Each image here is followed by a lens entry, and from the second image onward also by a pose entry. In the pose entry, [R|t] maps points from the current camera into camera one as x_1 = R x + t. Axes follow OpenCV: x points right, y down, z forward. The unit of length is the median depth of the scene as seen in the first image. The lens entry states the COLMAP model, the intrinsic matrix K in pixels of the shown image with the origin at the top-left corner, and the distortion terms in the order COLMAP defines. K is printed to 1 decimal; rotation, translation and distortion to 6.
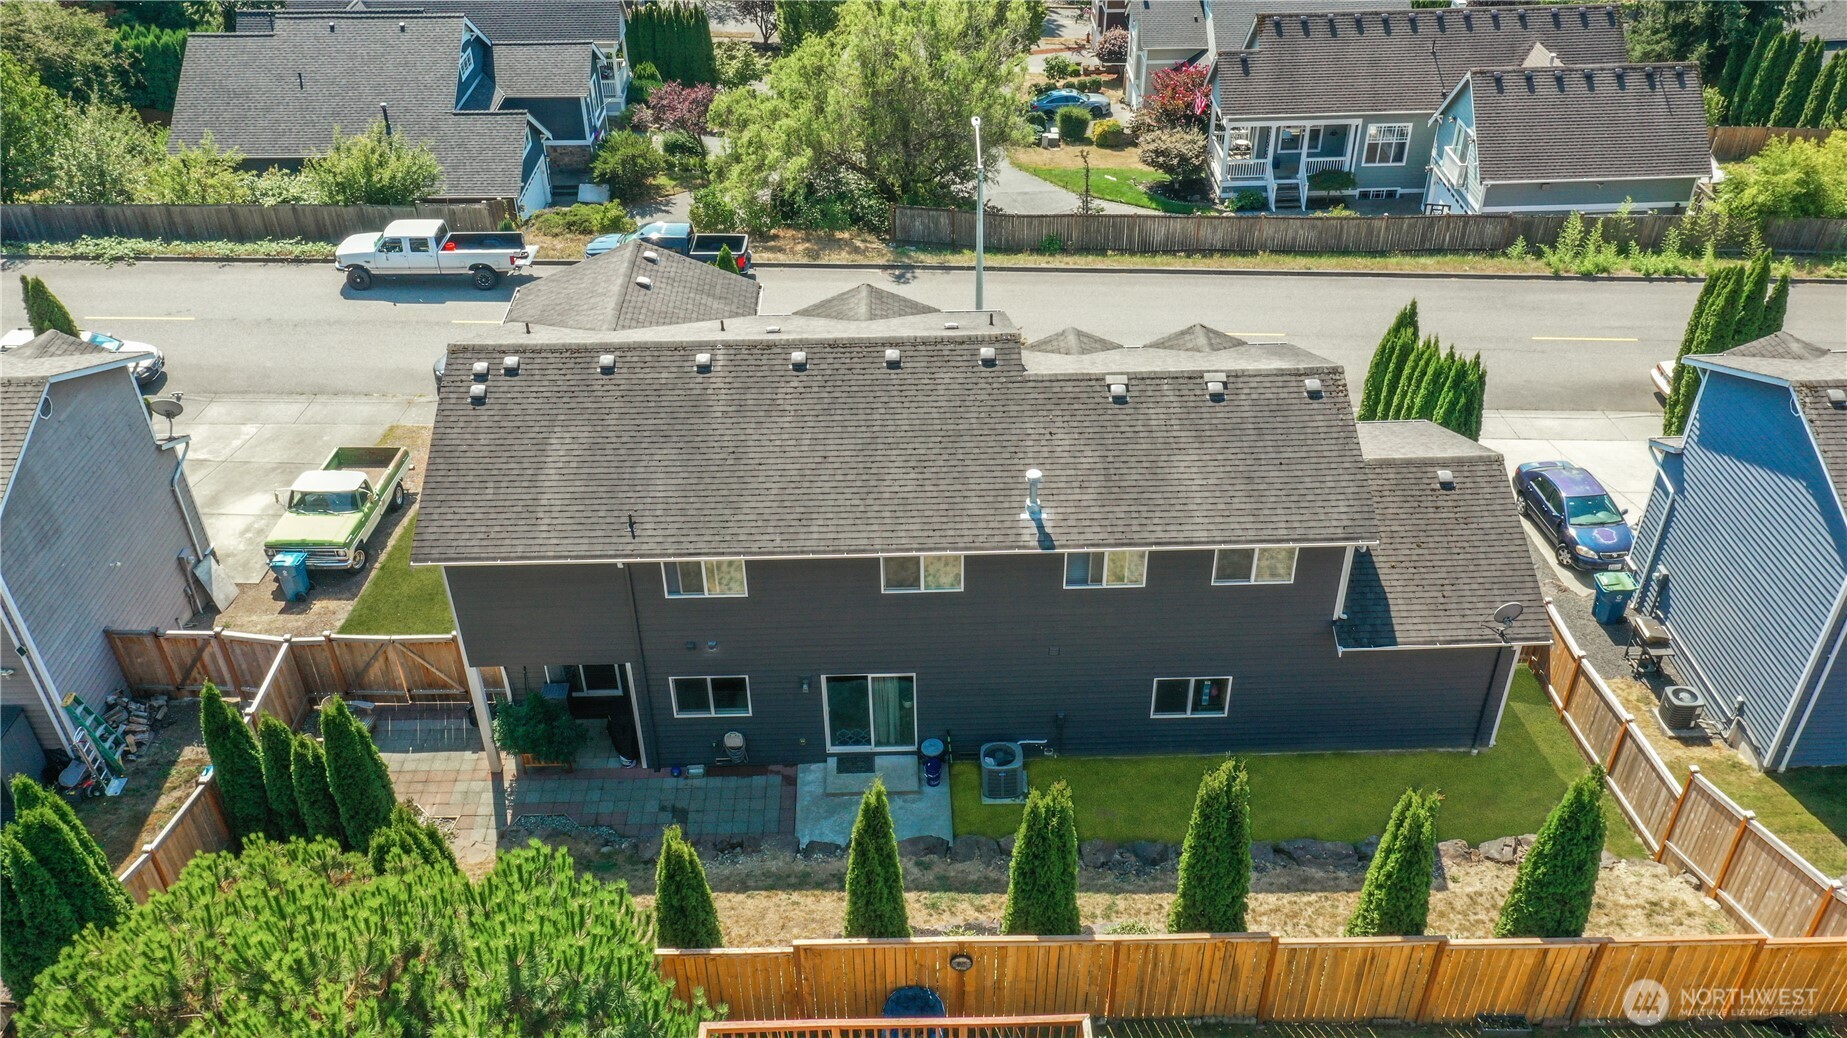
lens RADIAL K [[1464.7, 0, 924.9], [0, 1464.7, 528.6], [0, 0, 1]] dist [0.029690, 0.006425]
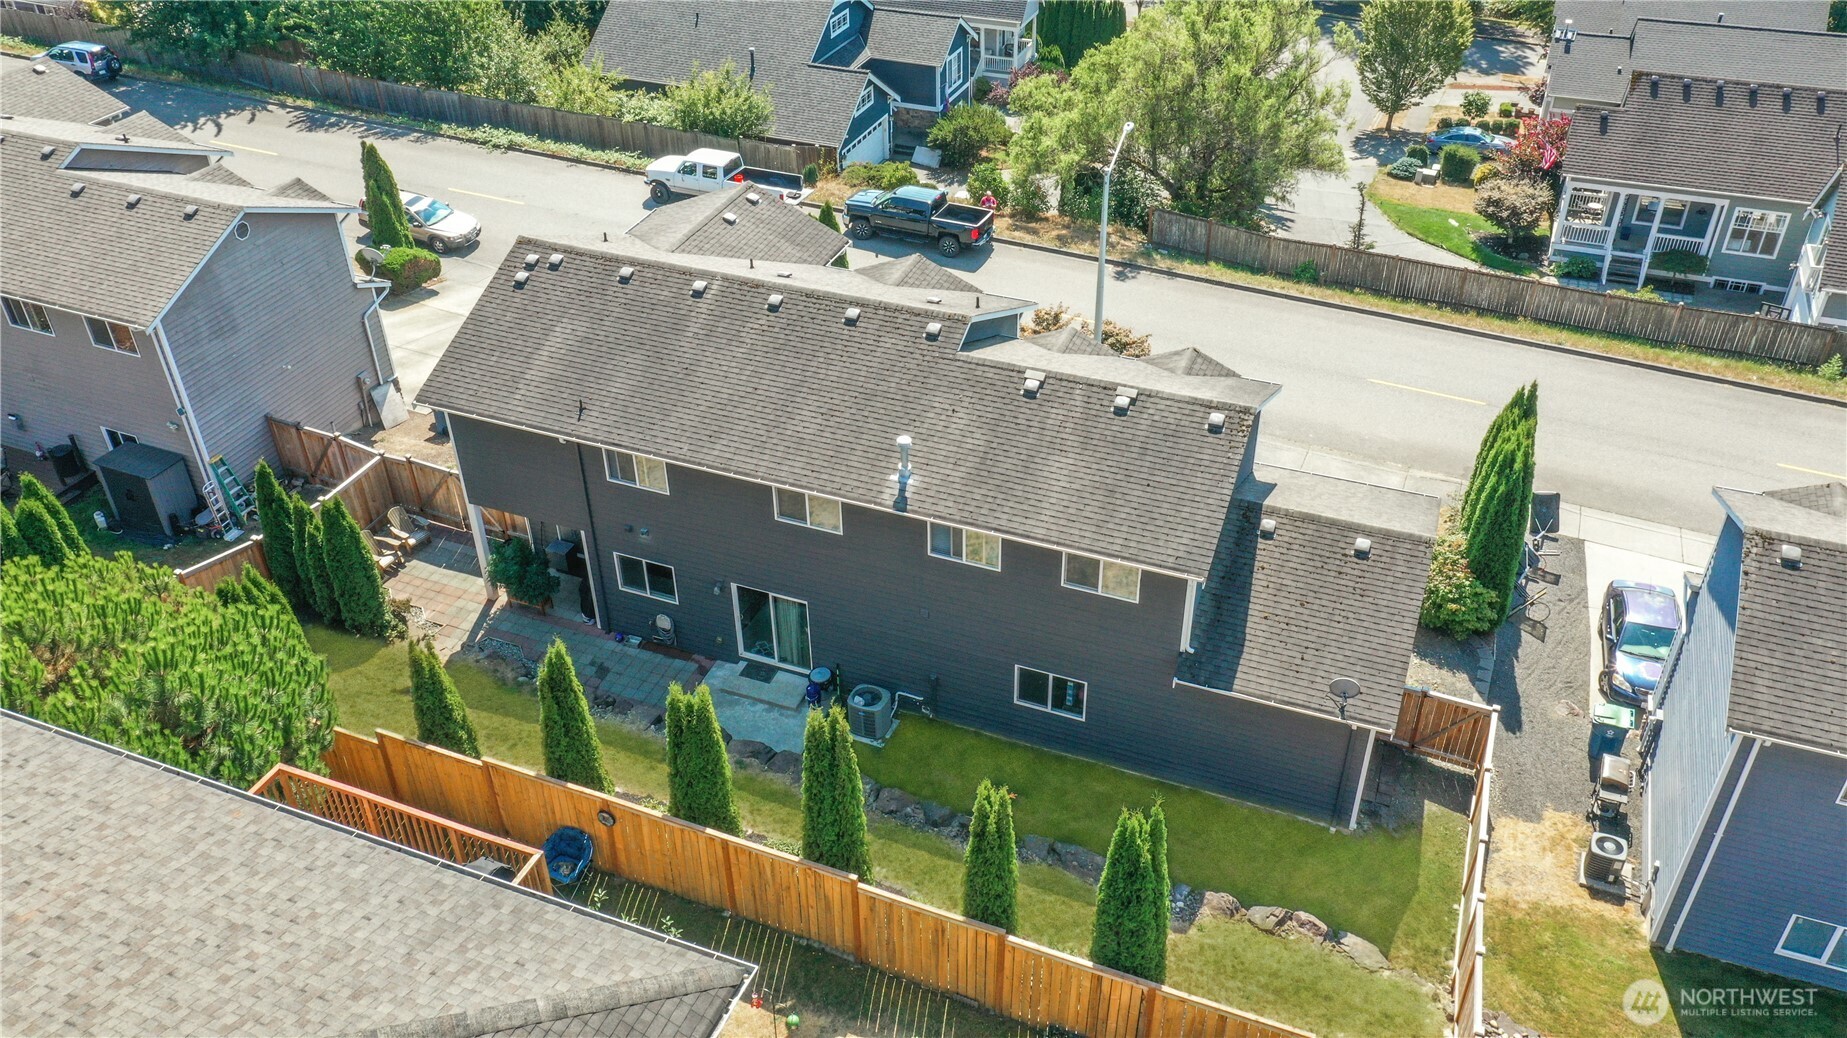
lens RADIAL K [[1464.7, 0, 934.7], [0, 1464.7, 522.8], [0, 0, 1]] dist [0.029690, 0.006425]
pose [[0.918920, 0.229542, -0.320775, 0.328762], [-0.229595, 0.972536, 0.038213, -0.017688], [0.320736, 0.038534, 0.946384, -0.005194]]
